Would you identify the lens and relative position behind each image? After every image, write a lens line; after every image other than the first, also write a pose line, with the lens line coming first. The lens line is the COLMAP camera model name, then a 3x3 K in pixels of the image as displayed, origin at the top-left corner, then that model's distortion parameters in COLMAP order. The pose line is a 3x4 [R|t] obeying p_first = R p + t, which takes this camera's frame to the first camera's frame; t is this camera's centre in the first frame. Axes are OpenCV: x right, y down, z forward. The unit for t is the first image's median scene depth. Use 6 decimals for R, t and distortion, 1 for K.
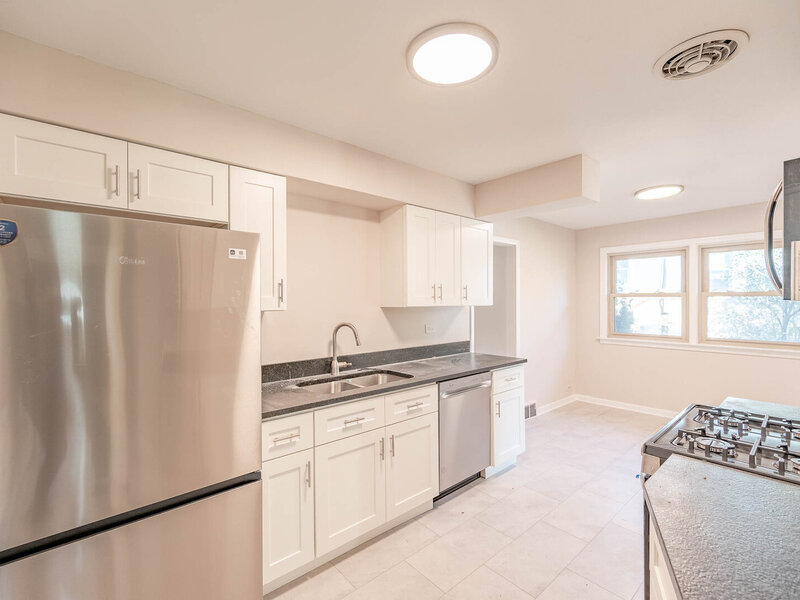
lens RADIAL K [[366.4, 0, 402.4], [0, 366.4, 304.9], [0, 0, 1]] dist [0.000991, 0.000123]
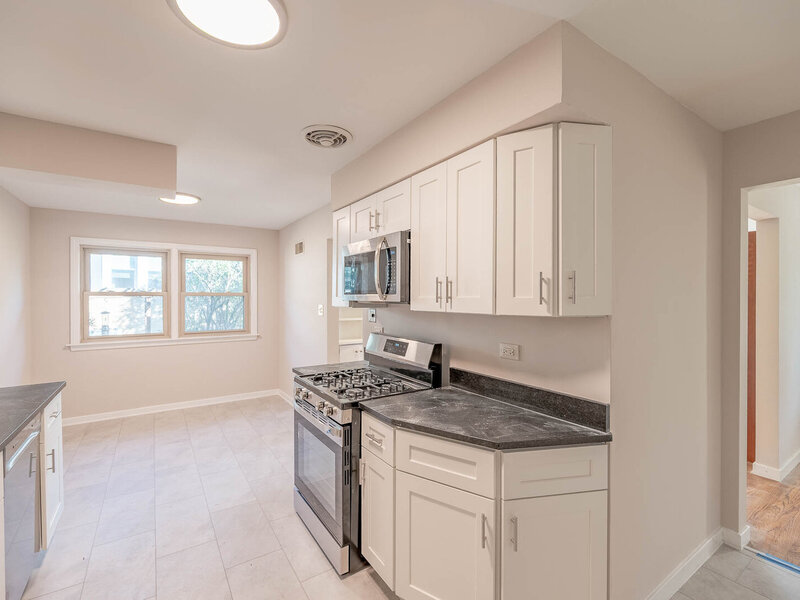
lens RADIAL K [[366.4, 0, 401.4], [0, 366.4, 296.2], [0, 0, 1]] dist [0.000991, 0.000123]
pose [[0.144910, 0.005011, 0.989432, -0.201474], [0.013604, 0.999883, -0.007056, -0.004148], [-0.989351, 0.014483, 0.144825, 0.159517]]
